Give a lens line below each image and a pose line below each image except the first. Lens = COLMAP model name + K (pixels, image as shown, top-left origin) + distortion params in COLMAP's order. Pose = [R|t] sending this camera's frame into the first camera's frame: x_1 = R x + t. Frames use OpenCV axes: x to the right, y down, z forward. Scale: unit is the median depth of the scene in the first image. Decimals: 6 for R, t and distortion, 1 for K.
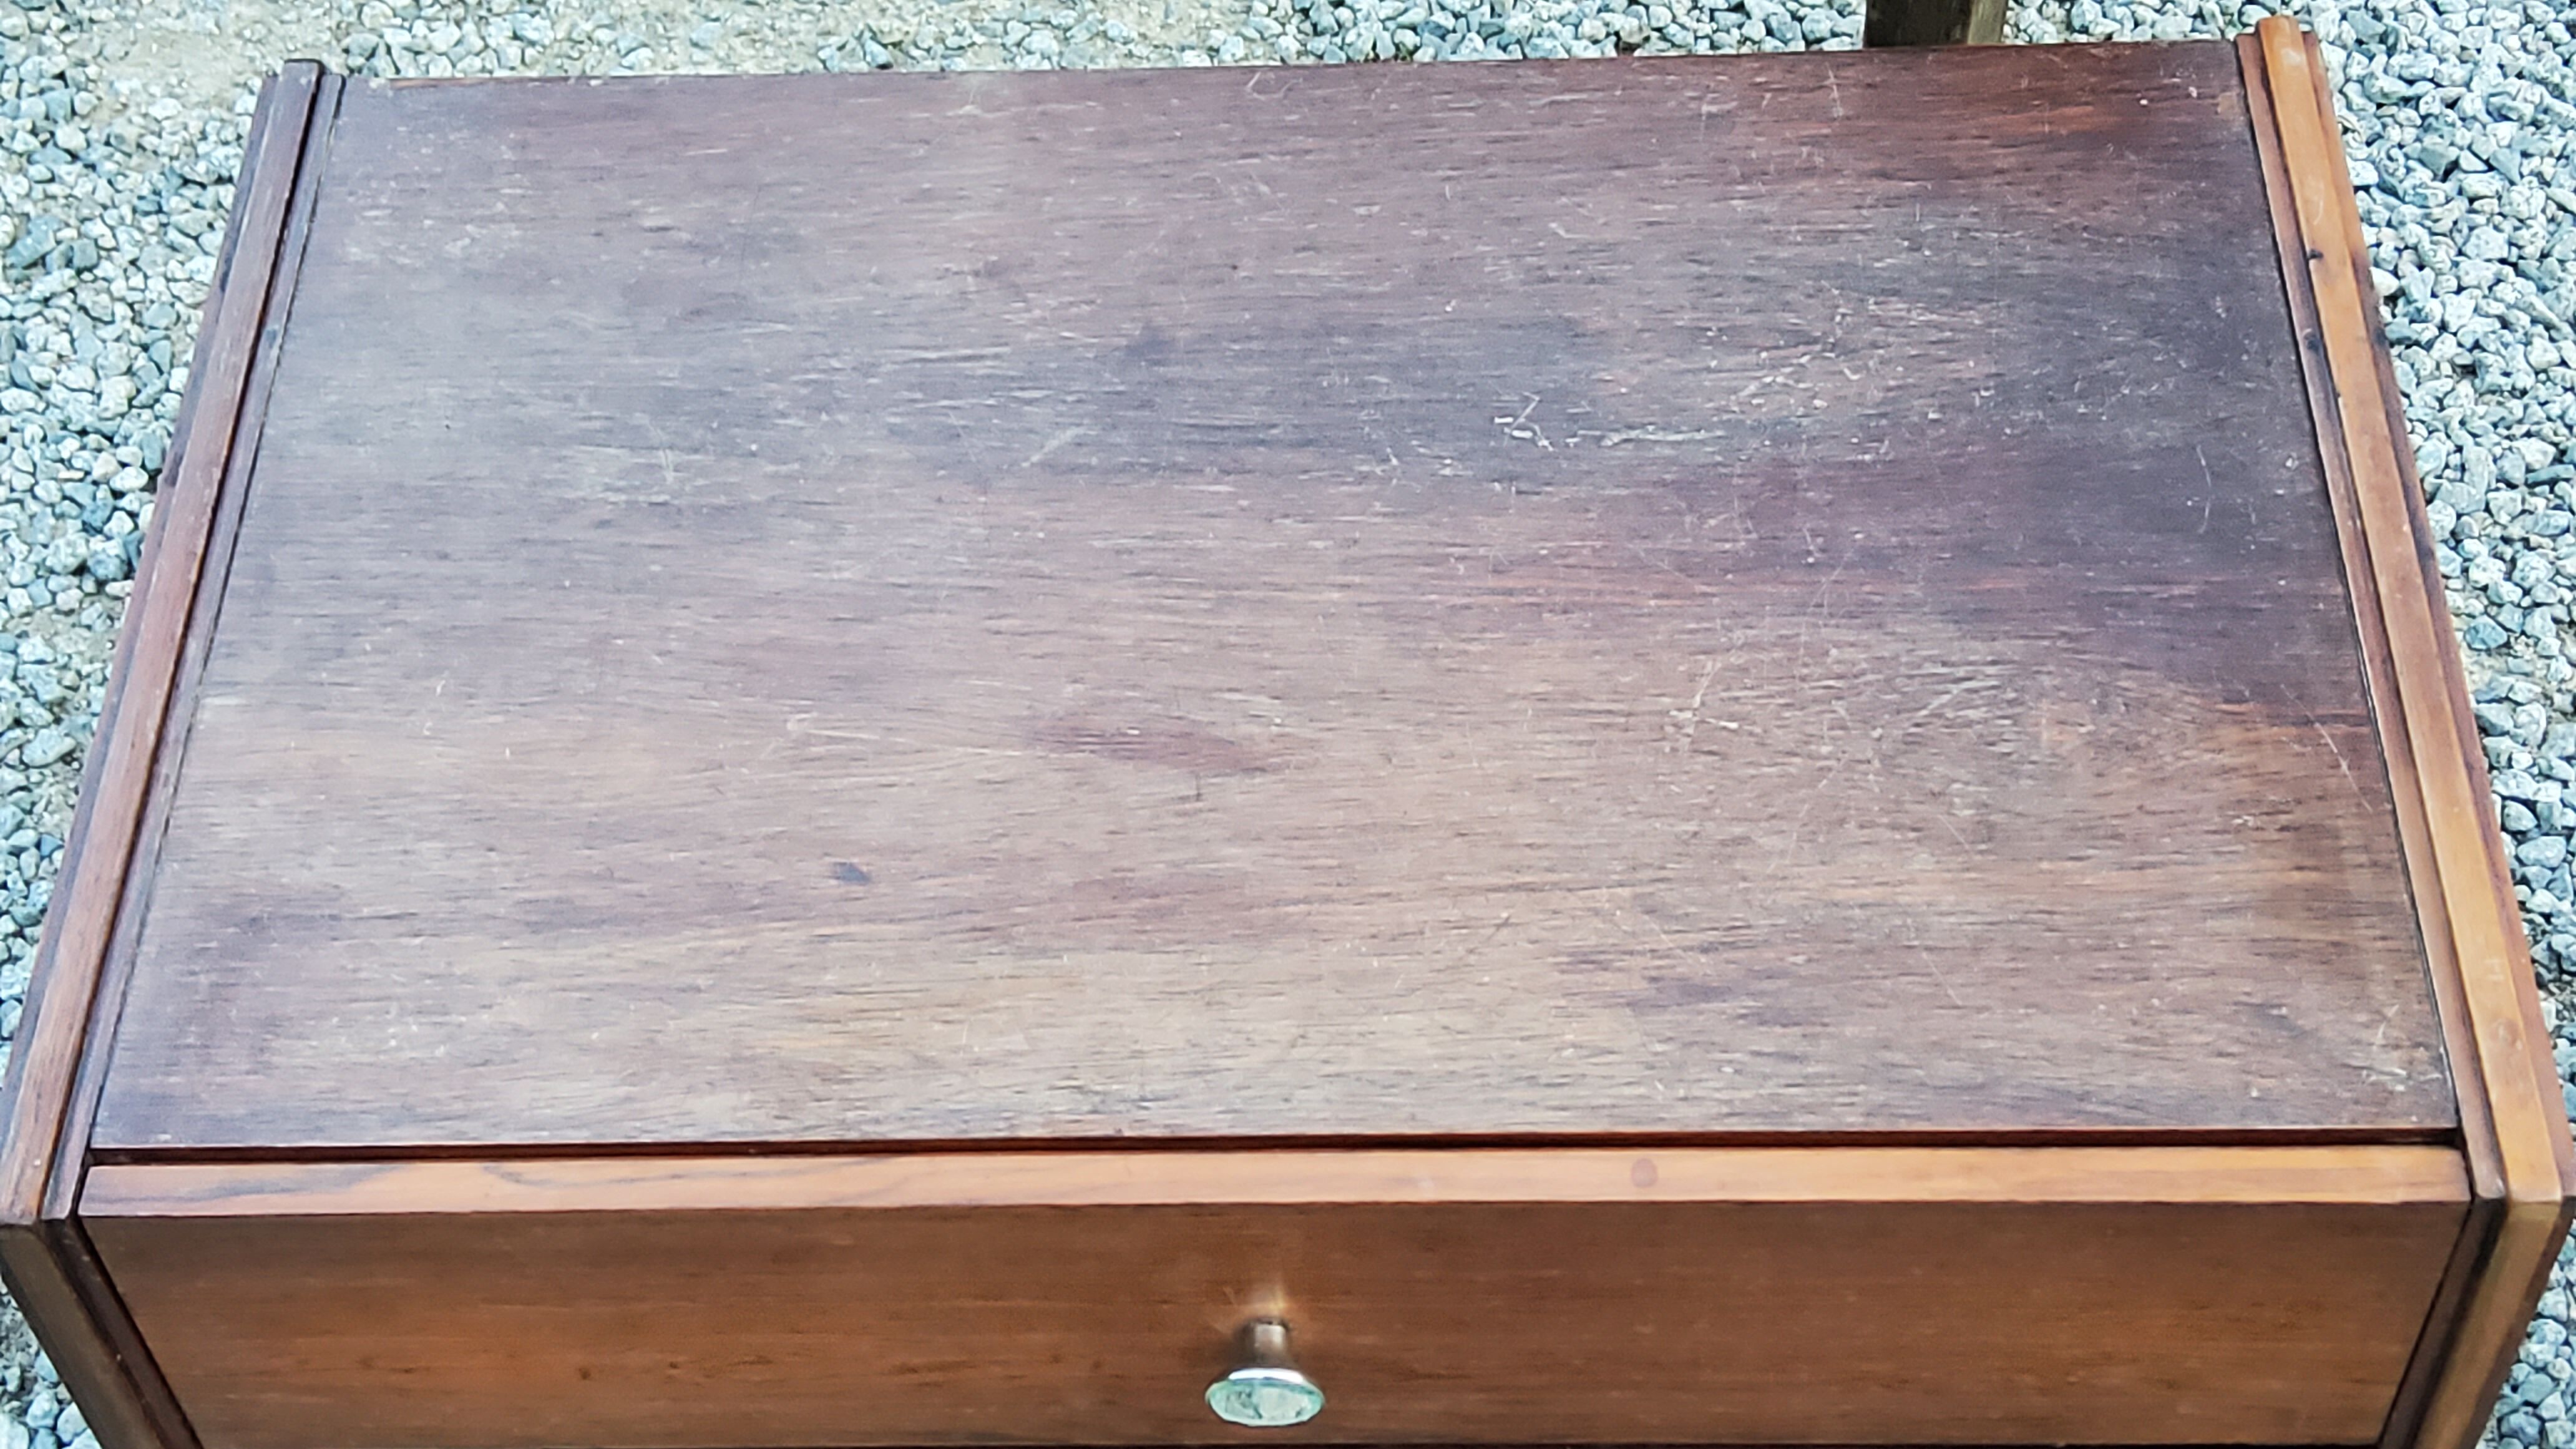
lens RADIAL K [[3844.3, 0, 1250.7], [0, 3844.3, 673.2], [0, 0, 1]] dist [0.113618, 0.000000]
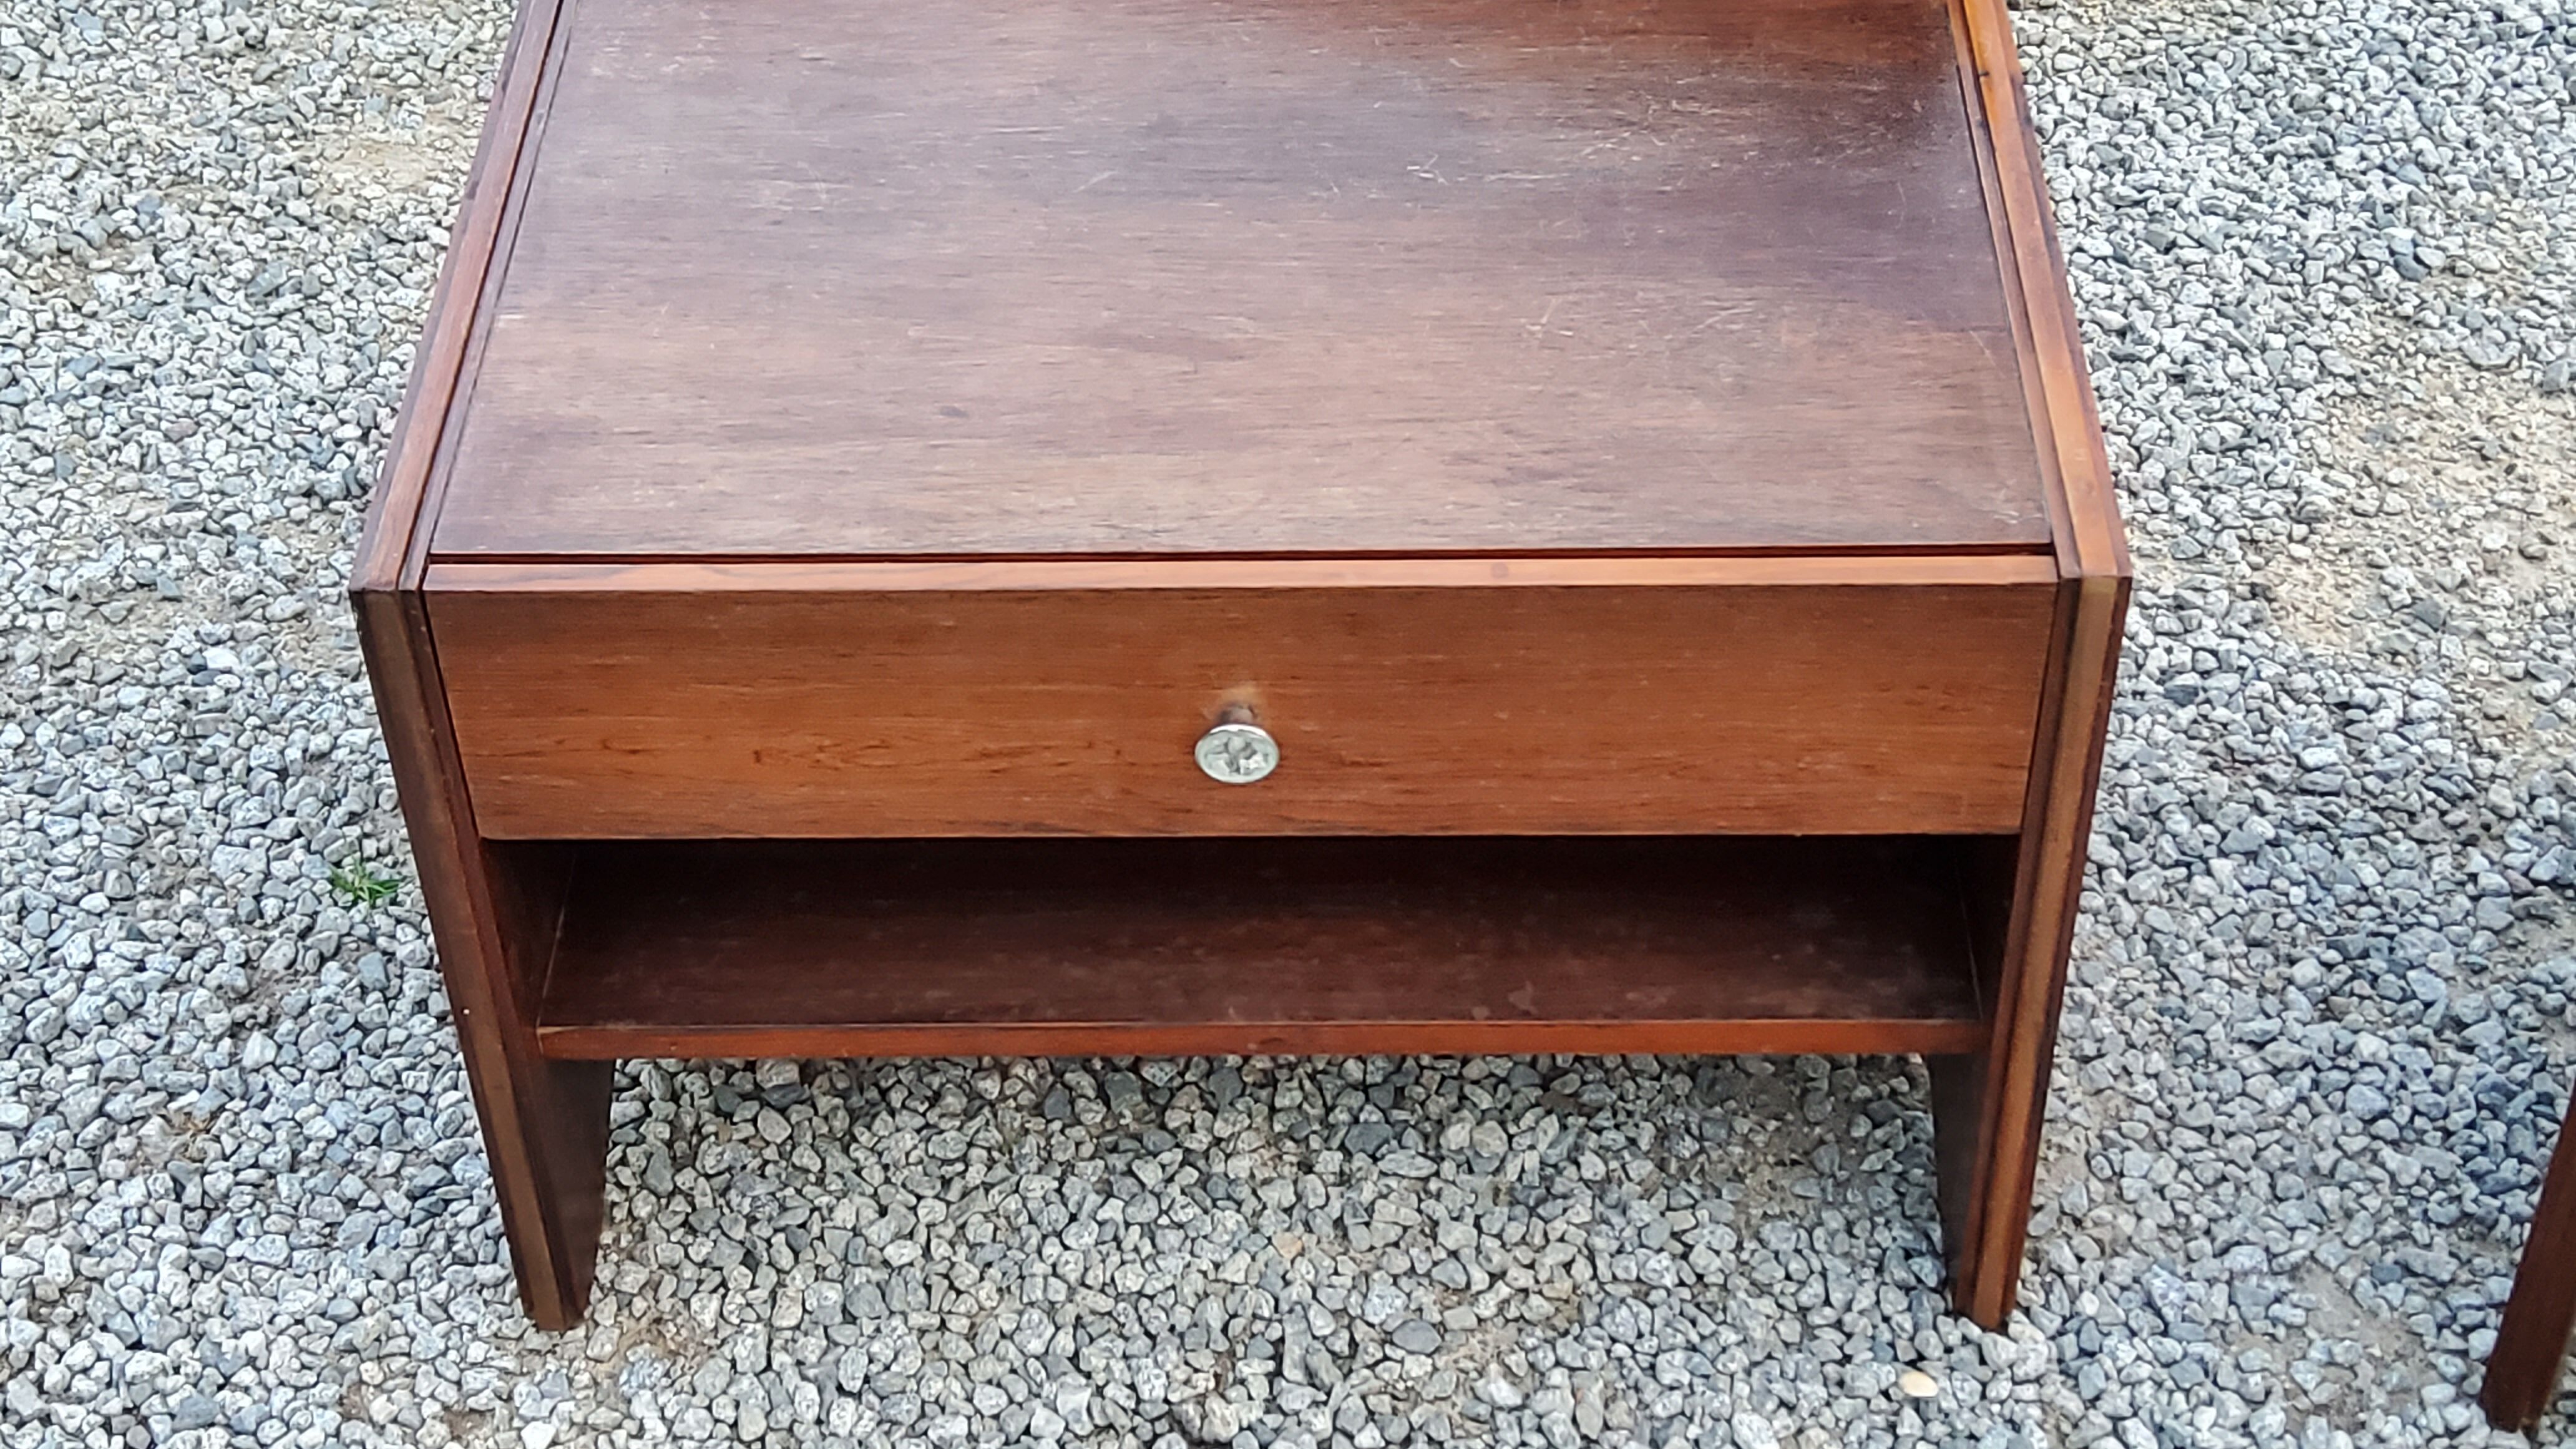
lens RADIAL K [[3844.3, 0, 1264.3], [0, 3844.3, 686.1], [0, 0, 1]] dist [0.113618, 0.000000]
pose [[0.999841, 0.014224, 0.010800, -0.002045], [-0.012361, 0.987627, -0.156336, 0.380141], [-0.012890, 0.156178, 0.987645, -0.407200]]
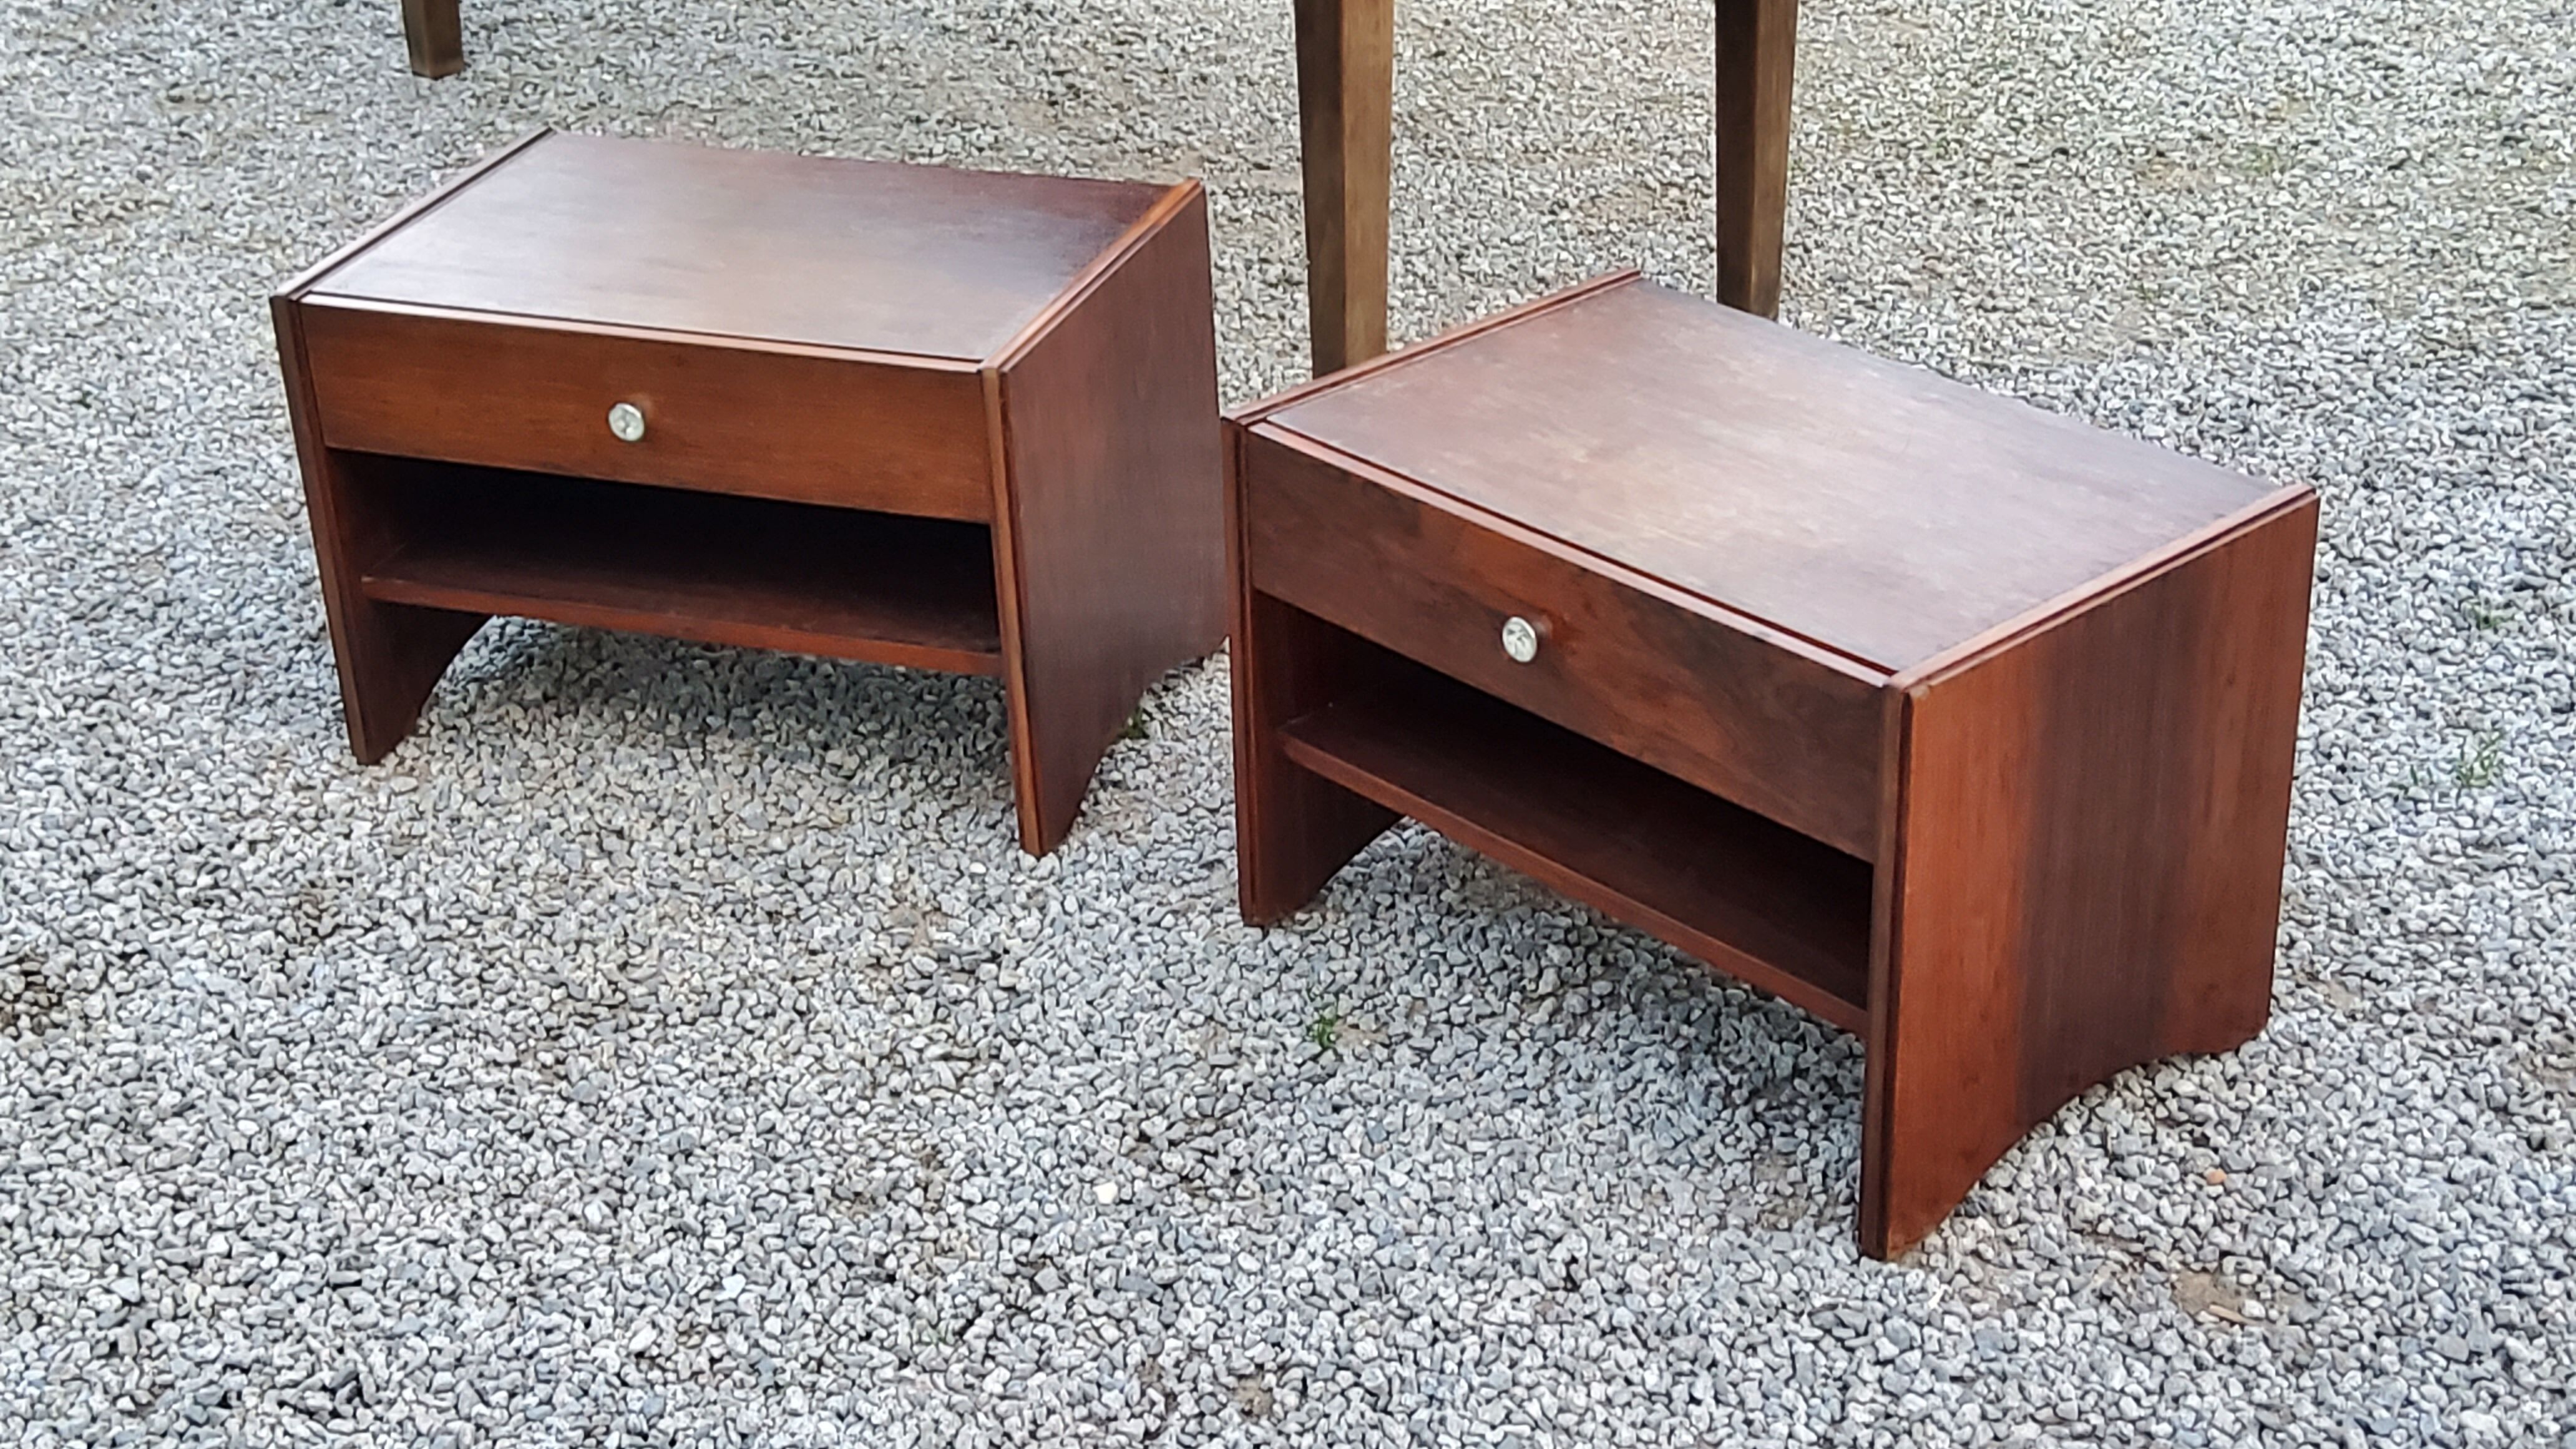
lens RADIAL K [[3844.3, 0, 1267.4], [0, 3844.3, 684.6], [0, 0, 1]] dist [0.113618, 0.000000]
pose [[0.943891, 0.147945, -0.295265, 1.374738], [-0.252587, 0.899378, -0.356818, 1.300701], [0.212765, 0.411378, 0.886284, -1.456333]]
